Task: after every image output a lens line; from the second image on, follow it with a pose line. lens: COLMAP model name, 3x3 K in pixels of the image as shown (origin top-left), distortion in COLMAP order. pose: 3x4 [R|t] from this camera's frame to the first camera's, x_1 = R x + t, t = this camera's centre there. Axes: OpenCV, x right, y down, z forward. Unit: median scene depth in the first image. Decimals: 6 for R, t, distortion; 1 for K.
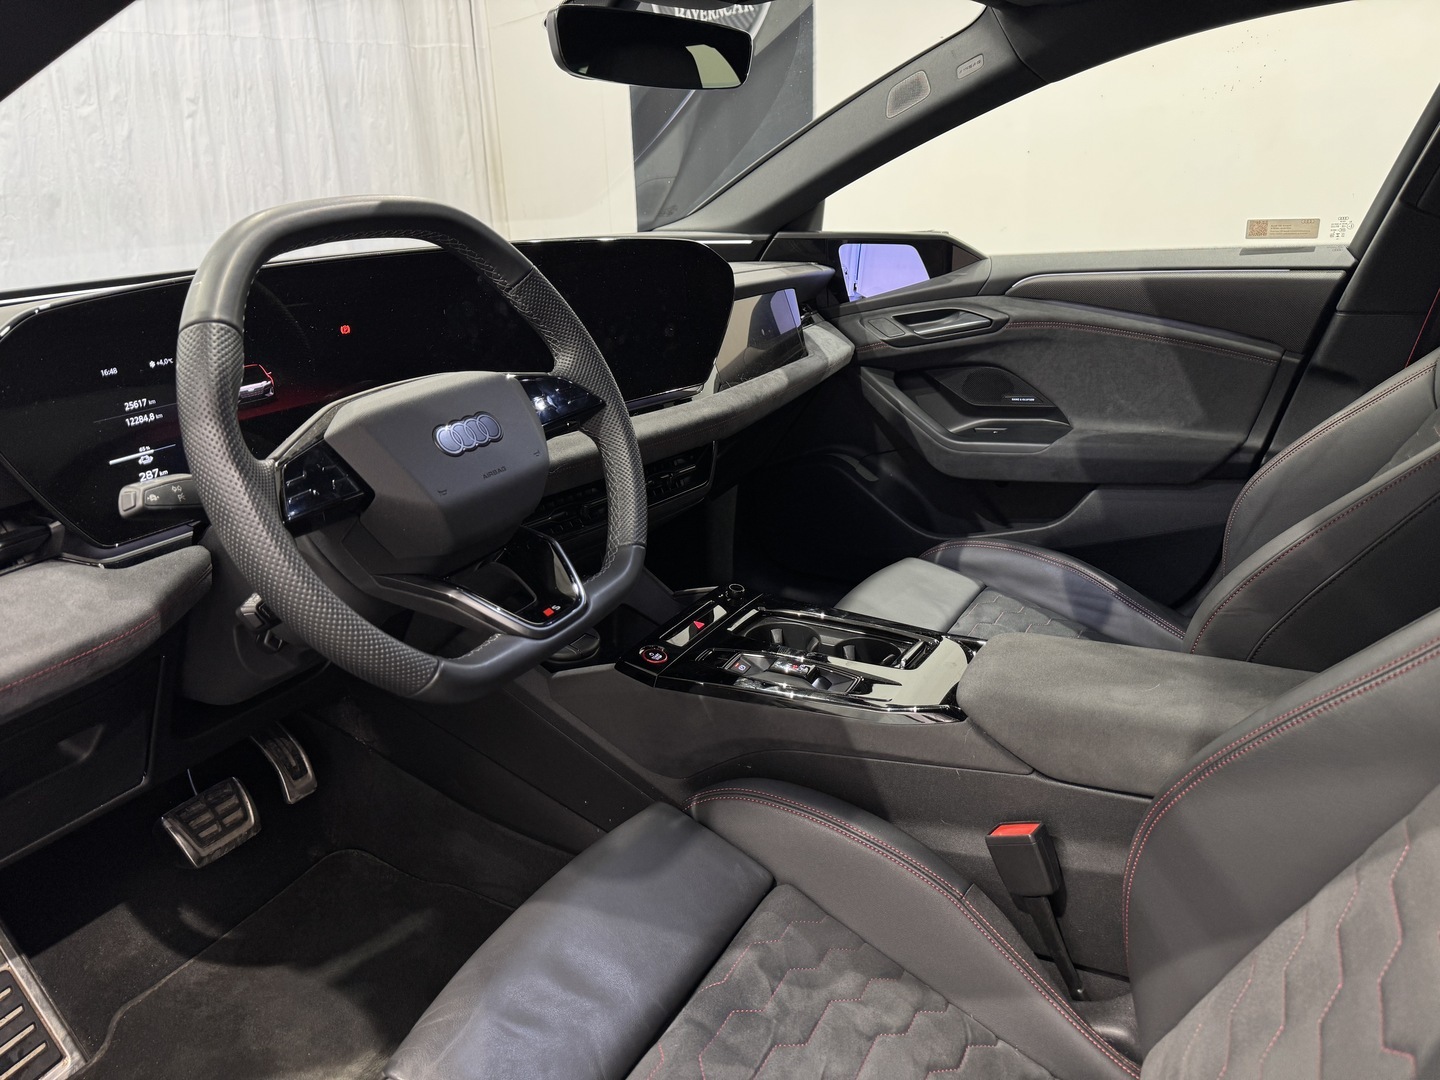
lens RADIAL K [[1013.0, 0, 715.7], [0, 1013.0, 549.9], [0, 0, 1]] dist [0.028049, -0.032809]
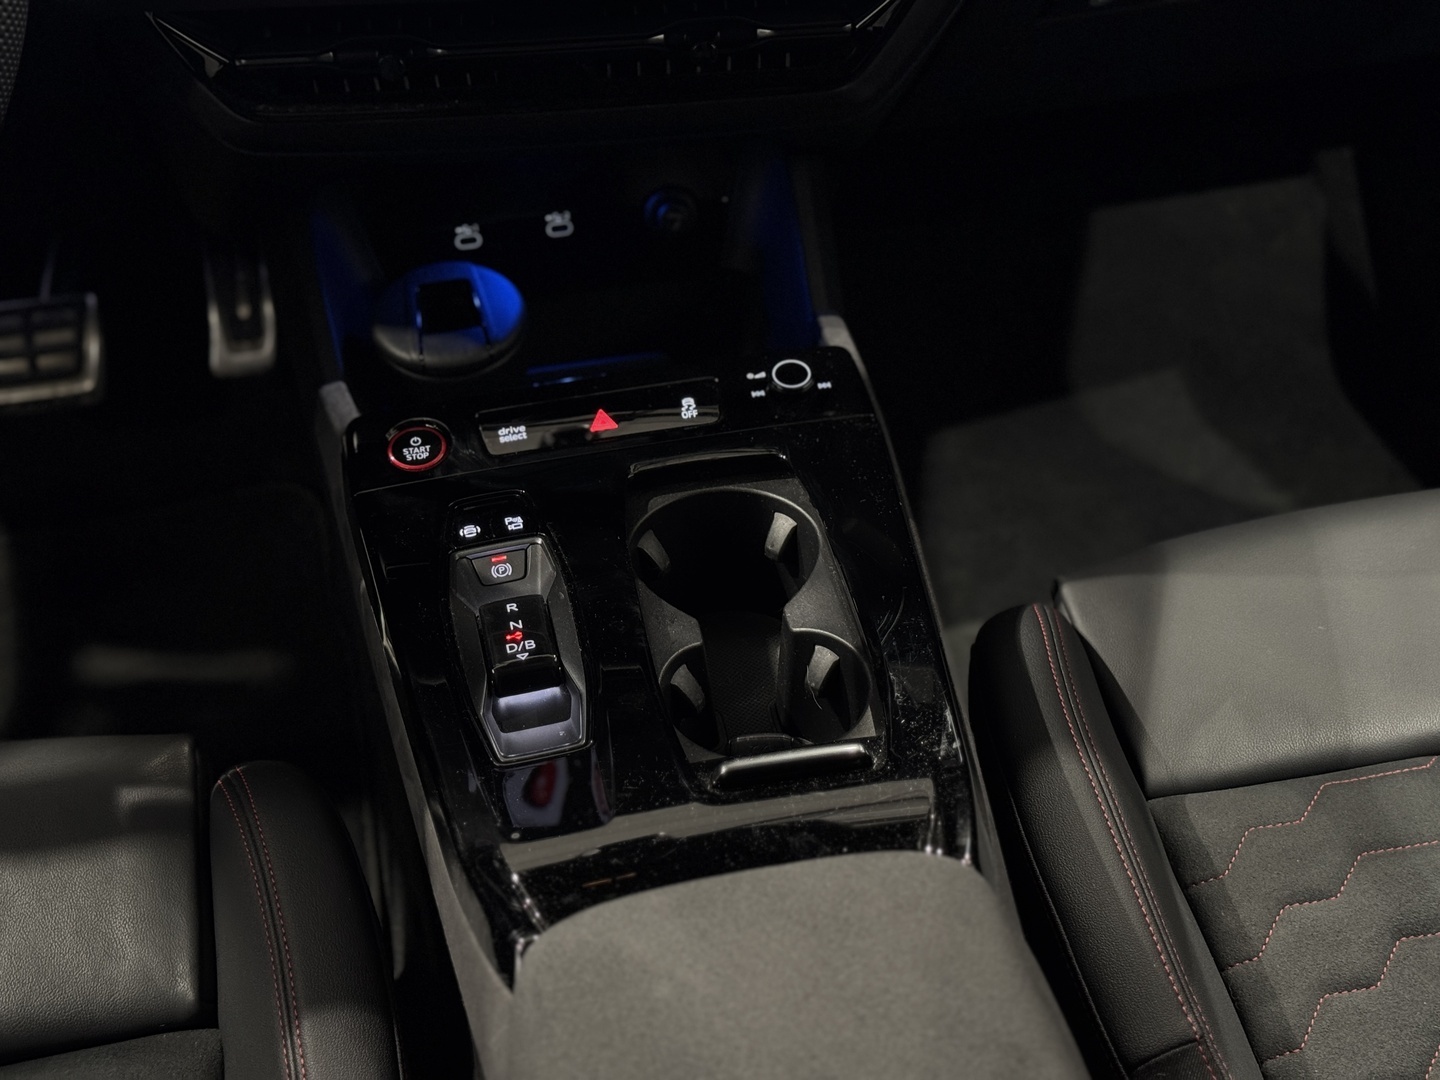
lens RADIAL K [[2061.8, 0, 718.6], [0, 2061.8, 533.1], [0, 0, 1]] dist [0.122891, 0.000000]
pose [[0.656589, 0.471030, -0.589085, 0.103904], [-0.239266, 0.870758, 0.429571, -0.050574], [0.715292, -0.141104, 0.684432, 0.088841]]
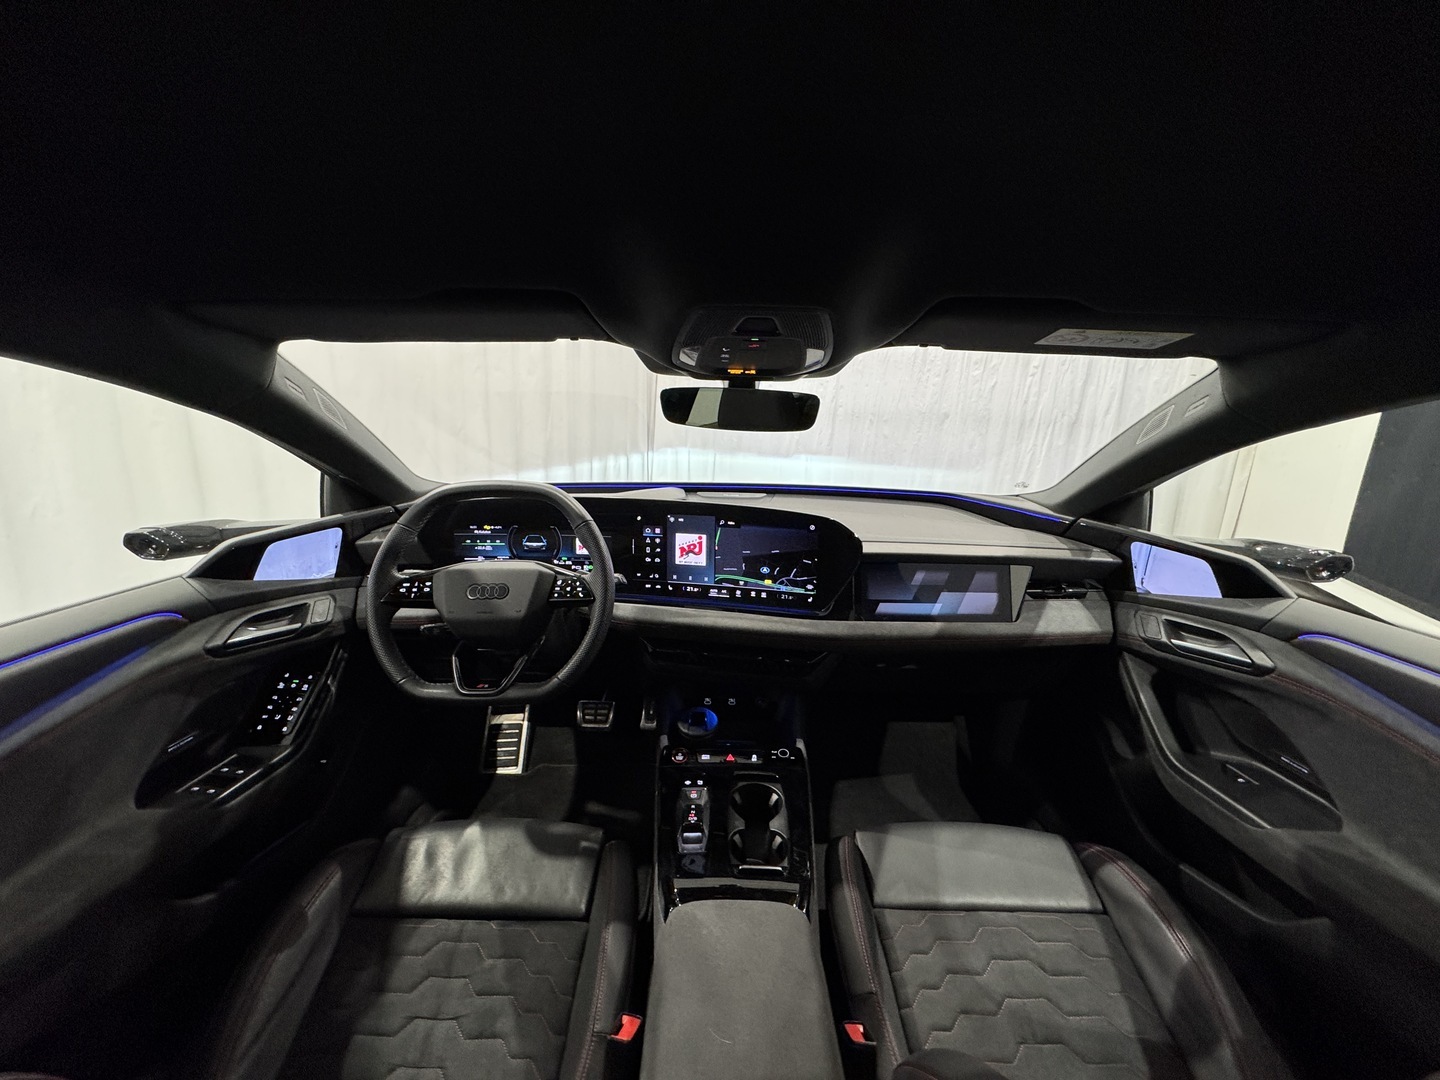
lens RADIAL K [[573.2, 0, 720.3], [0, 573.2, 536.7], [0, 0, 1]] dist [-0.003738, 0.000683]
pose [[0.495906, 0.245618, -0.832916, 0.119268], [-0.334866, 0.939069, 0.077546, -0.058318], [0.801212, 0.240460, 0.547940, 0.086180]]
